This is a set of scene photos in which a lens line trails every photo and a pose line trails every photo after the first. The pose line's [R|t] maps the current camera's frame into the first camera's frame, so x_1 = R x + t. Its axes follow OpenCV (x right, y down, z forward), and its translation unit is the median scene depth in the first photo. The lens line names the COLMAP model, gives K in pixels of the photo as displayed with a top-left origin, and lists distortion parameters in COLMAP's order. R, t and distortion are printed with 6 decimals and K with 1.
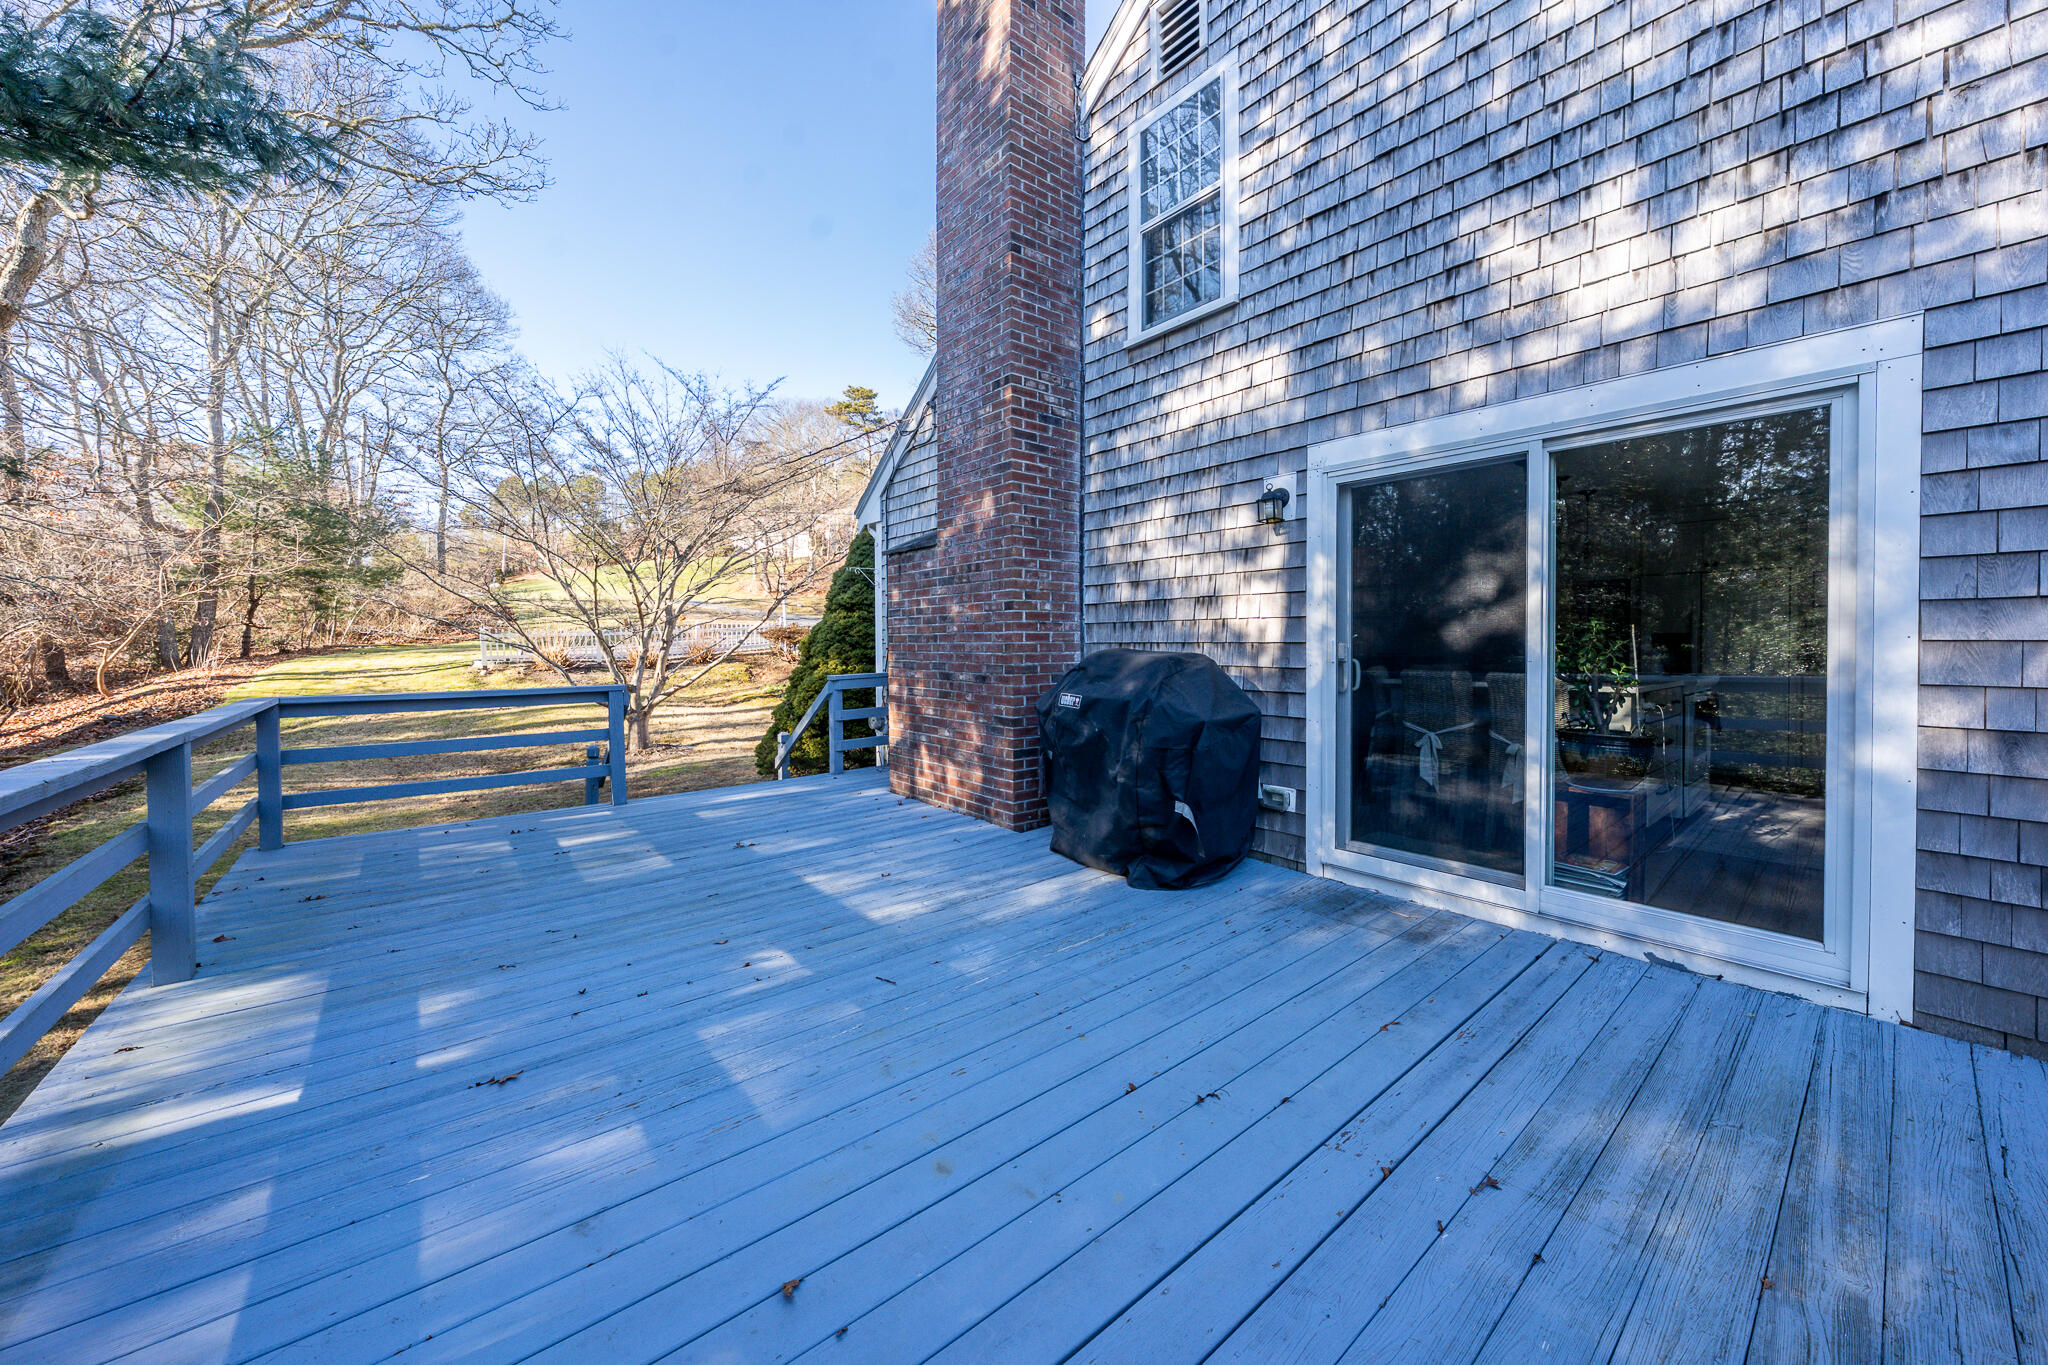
lens RADIAL K [[724.8, 0, 1026.7], [0, 724.8, 637.5], [0, 0, 1]] dist [-0.000479, 0.000010]
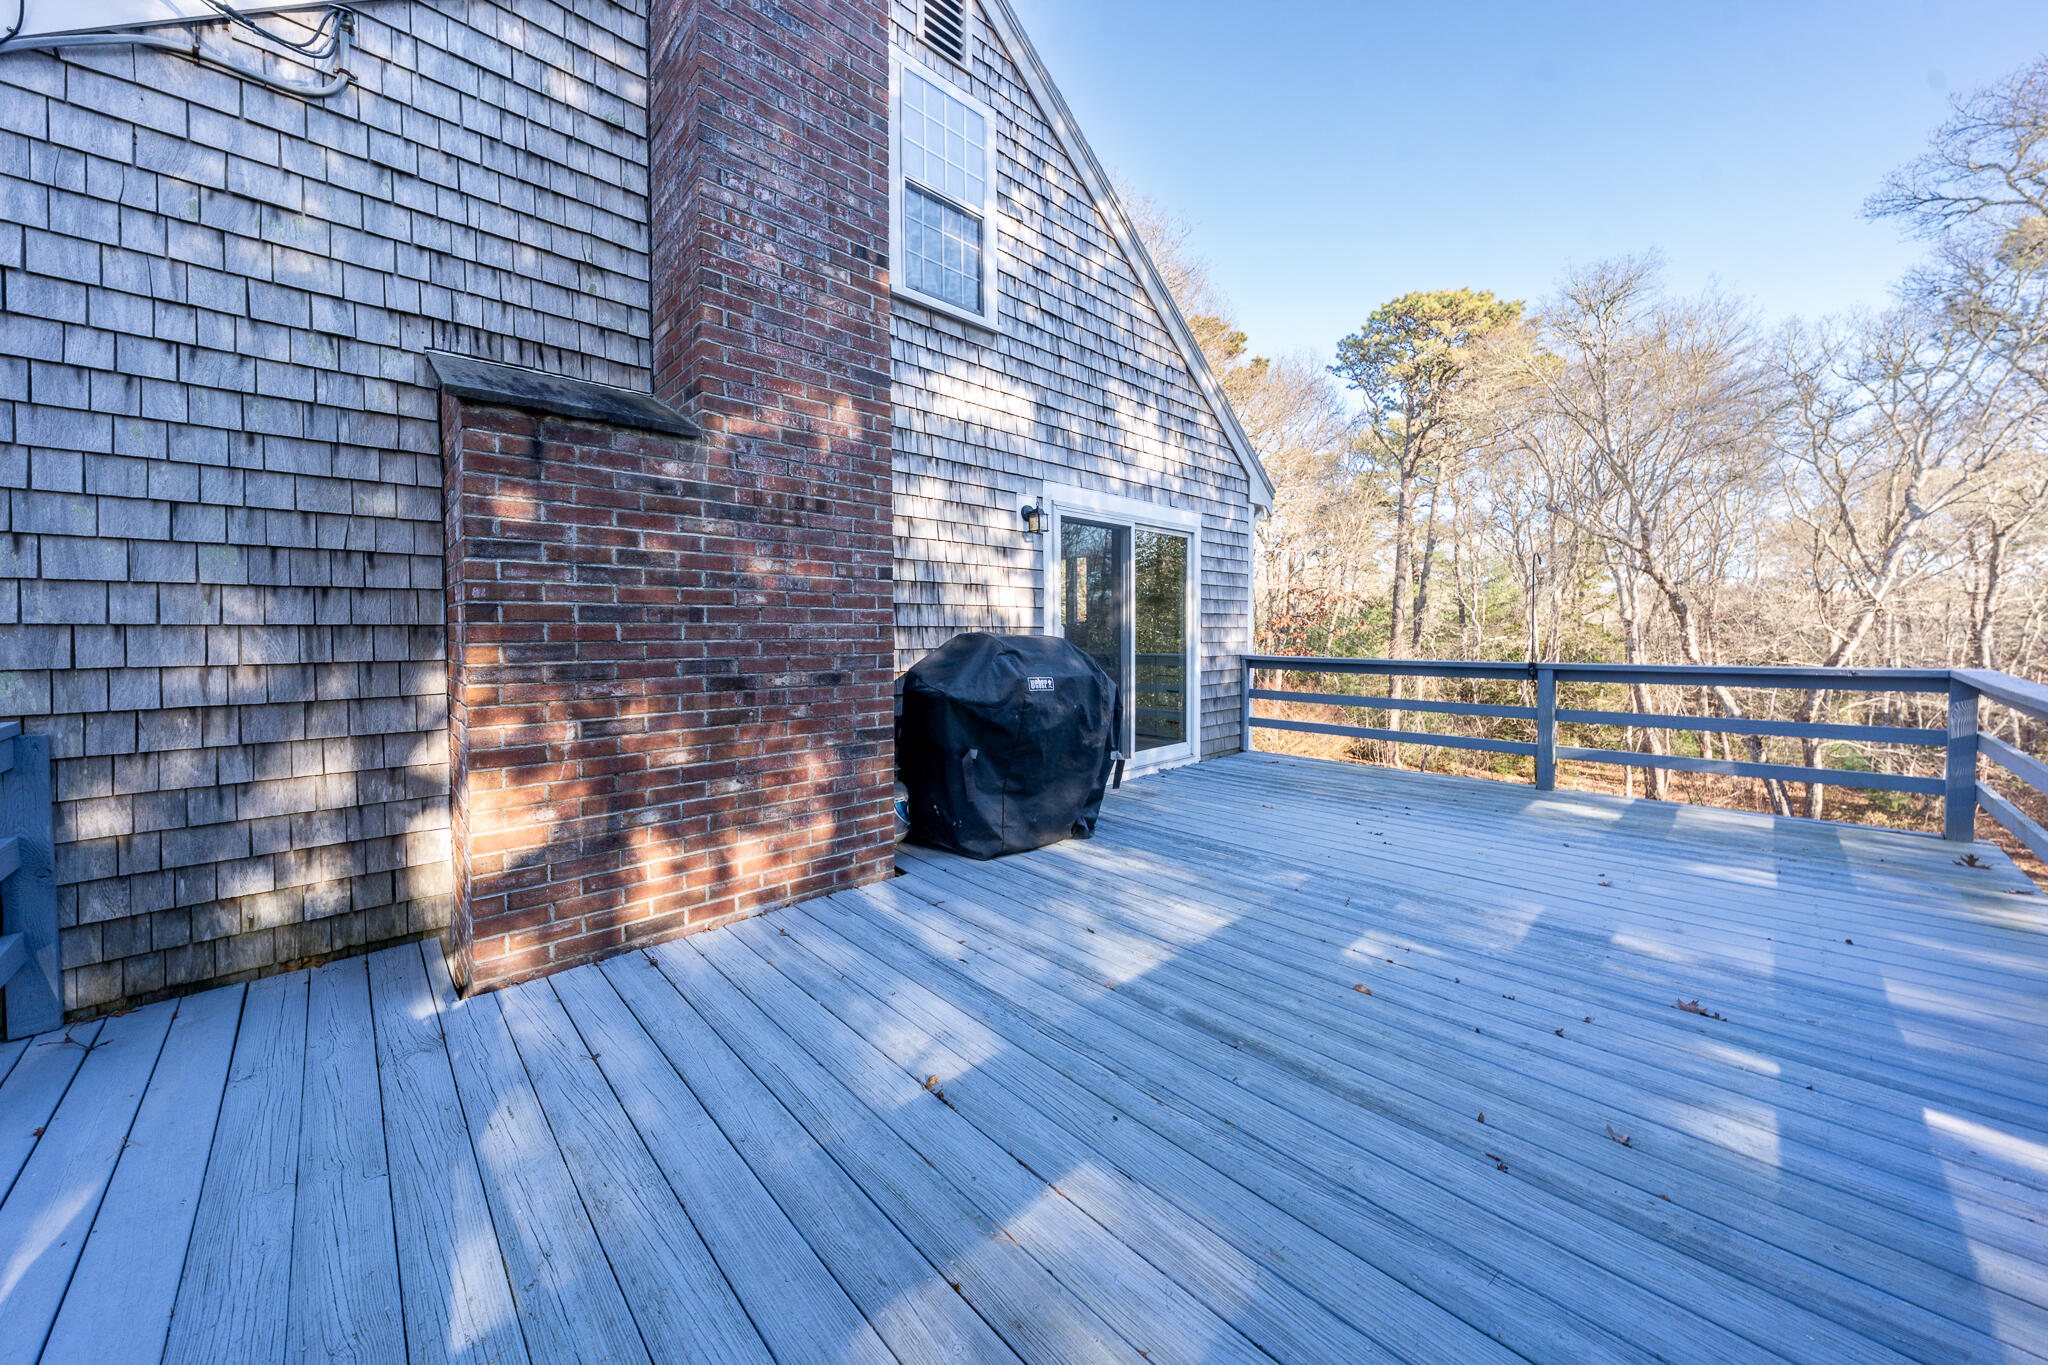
lens RADIAL K [[724.8, 0, 1026.7], [0, 724.8, 637.5], [0, 0, 1]] dist [-0.000479, 0.000010]
pose [[-0.072414, -0.001677, 0.997373, -0.926909], [0.000136, 0.999999, 0.001692, 0.023435], [-0.997375, 0.000258, -0.072413, 1.107828]]
